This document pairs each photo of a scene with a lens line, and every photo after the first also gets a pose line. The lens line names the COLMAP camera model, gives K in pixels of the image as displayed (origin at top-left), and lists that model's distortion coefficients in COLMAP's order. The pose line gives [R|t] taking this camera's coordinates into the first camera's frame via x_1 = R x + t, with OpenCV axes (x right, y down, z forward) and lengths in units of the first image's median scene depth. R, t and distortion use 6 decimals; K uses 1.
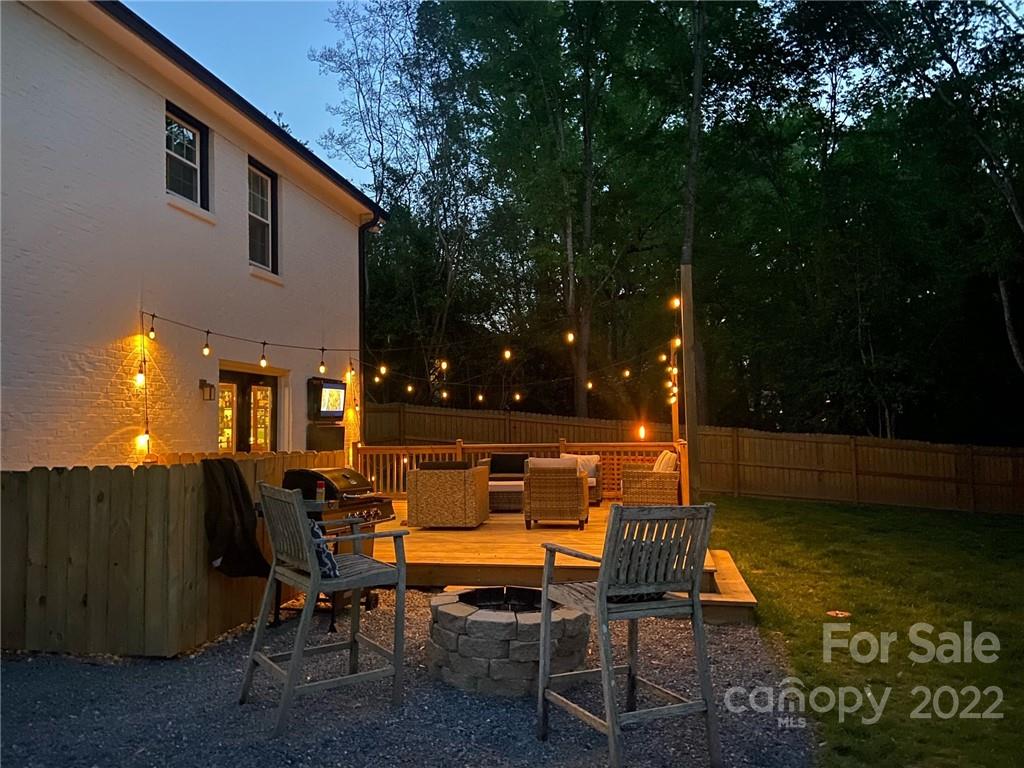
lens RADIAL K [[767.9, 0, 514.8], [0, 767.9, 379.4], [0, 0, 1]] dist [0.120603, -0.148633]
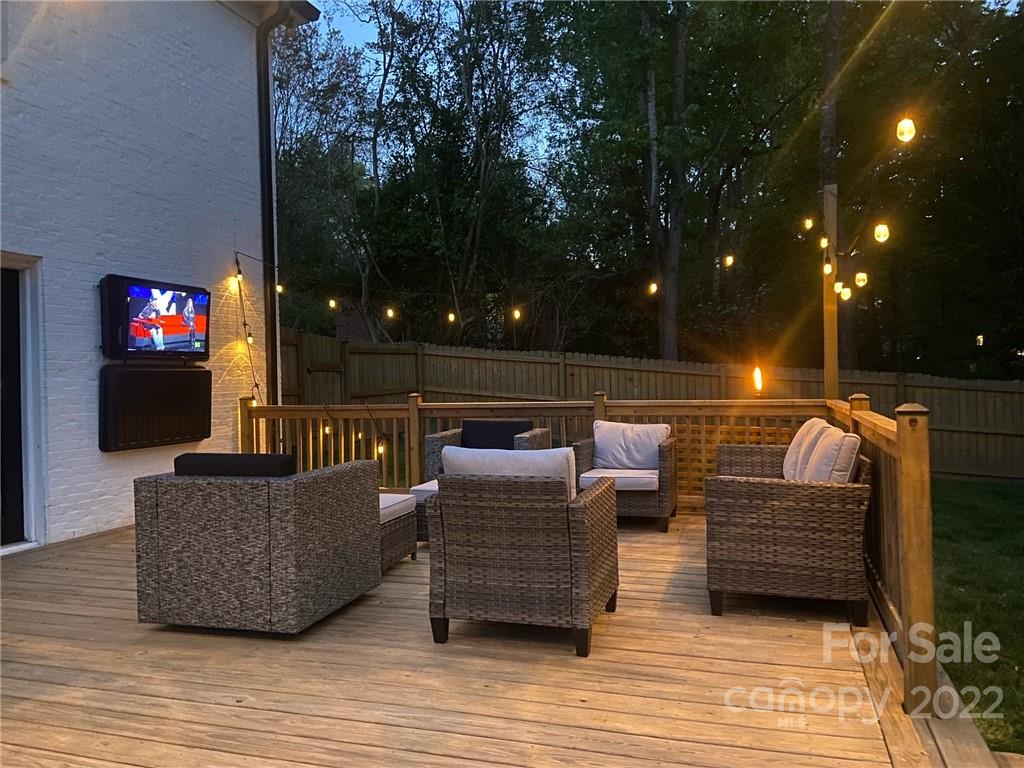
lens RADIAL K [[767.9, 0, 514.8], [0, 767.9, 379.4], [0, 0, 1]] dist [0.120603, -0.148633]
pose [[0.990618, -0.004186, -0.136595, 0.073837], [0.012941, 0.997913, 0.063270, 0.033770], [0.136045, -0.064444, 0.988604, 0.461223]]
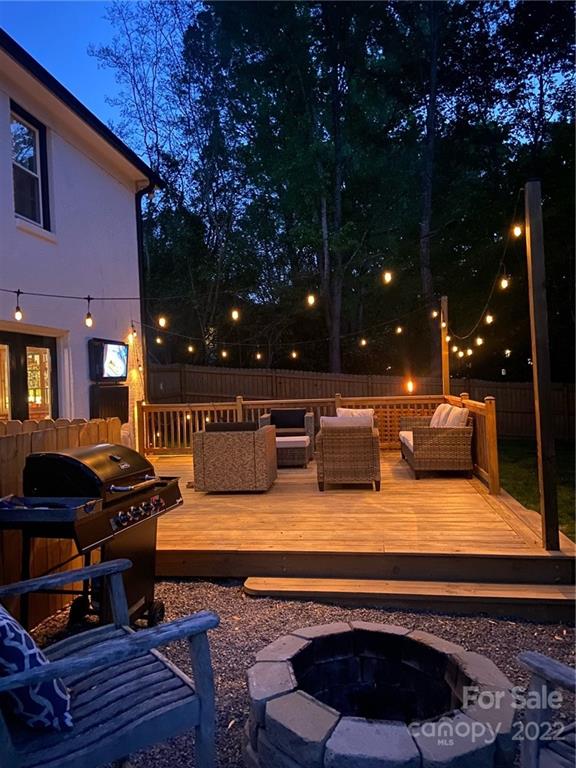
lens RADIAL K [[575.9, 0, 288.0], [0, 575.9, 384.0], [0, 0, 1]] dist [0.120603, -0.148633]
pose [[0.999105, -0.020684, 0.036893, -0.033832], [0.018170, 0.997573, 0.067213, 0.009075], [-0.038194, -0.066483, 0.997056, 0.208951]]
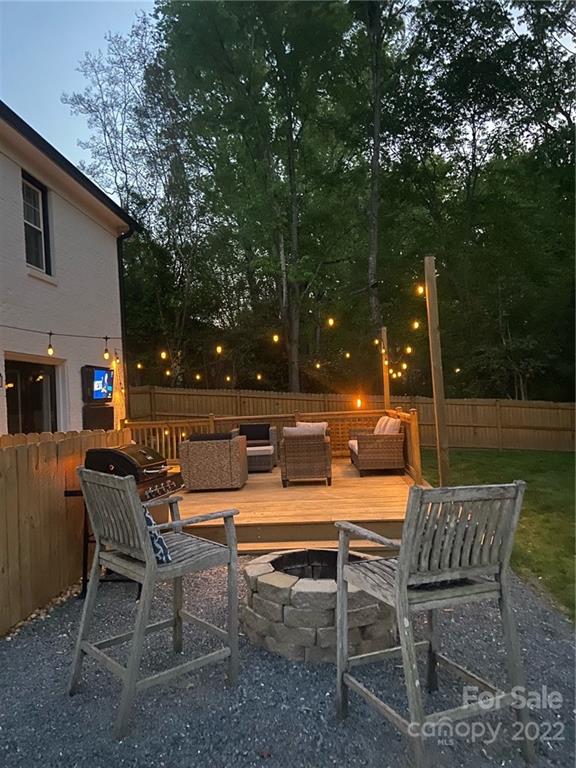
lens RADIAL K [[575.9, 0, 288.0], [0, 575.9, 384.0], [0, 0, 1]] dist [0.120603, -0.148633]
pose [[0.993676, -0.031854, 0.107675, -0.048455], [0.028329, 0.999016, 0.034118, 0.003624], [-0.108656, -0.030852, 0.993601, 0.084160]]
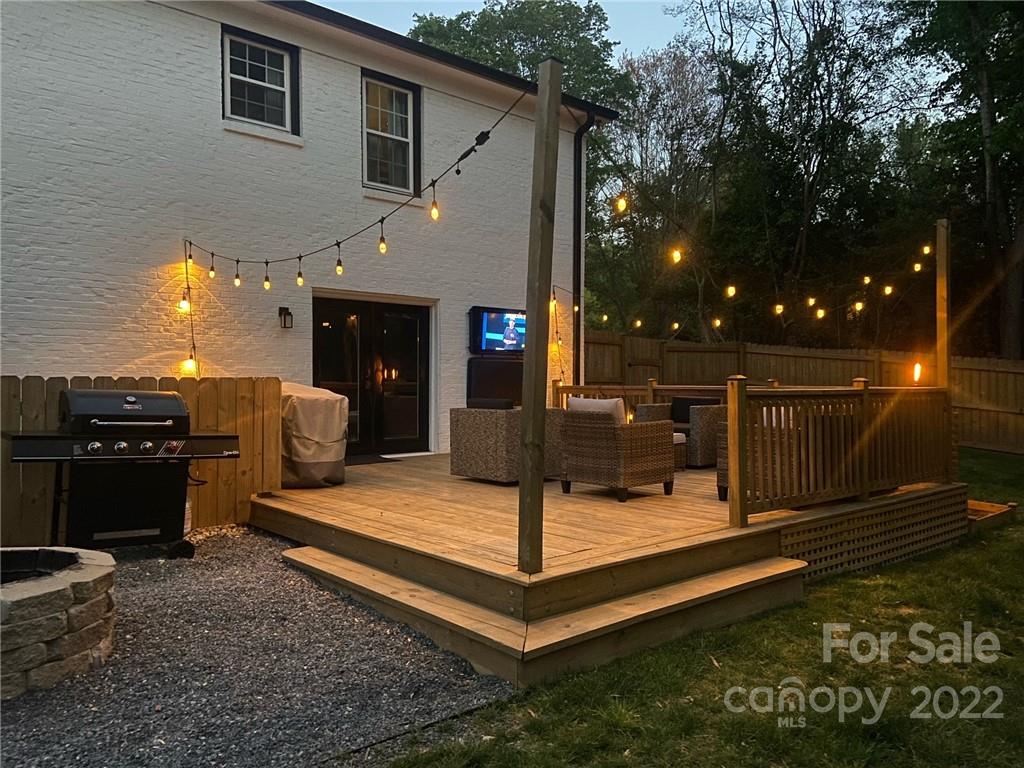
lens RADIAL K [[767.9, 0, 514.8], [0, 767.9, 379.4], [0, 0, 1]] dist [0.120603, -0.148633]
pose [[0.784217, 0.015385, -0.620296, 0.310759], [0.023758, 0.998215, 0.054795, 0.031275], [0.620032, -0.057708, 0.782452, 0.282256]]
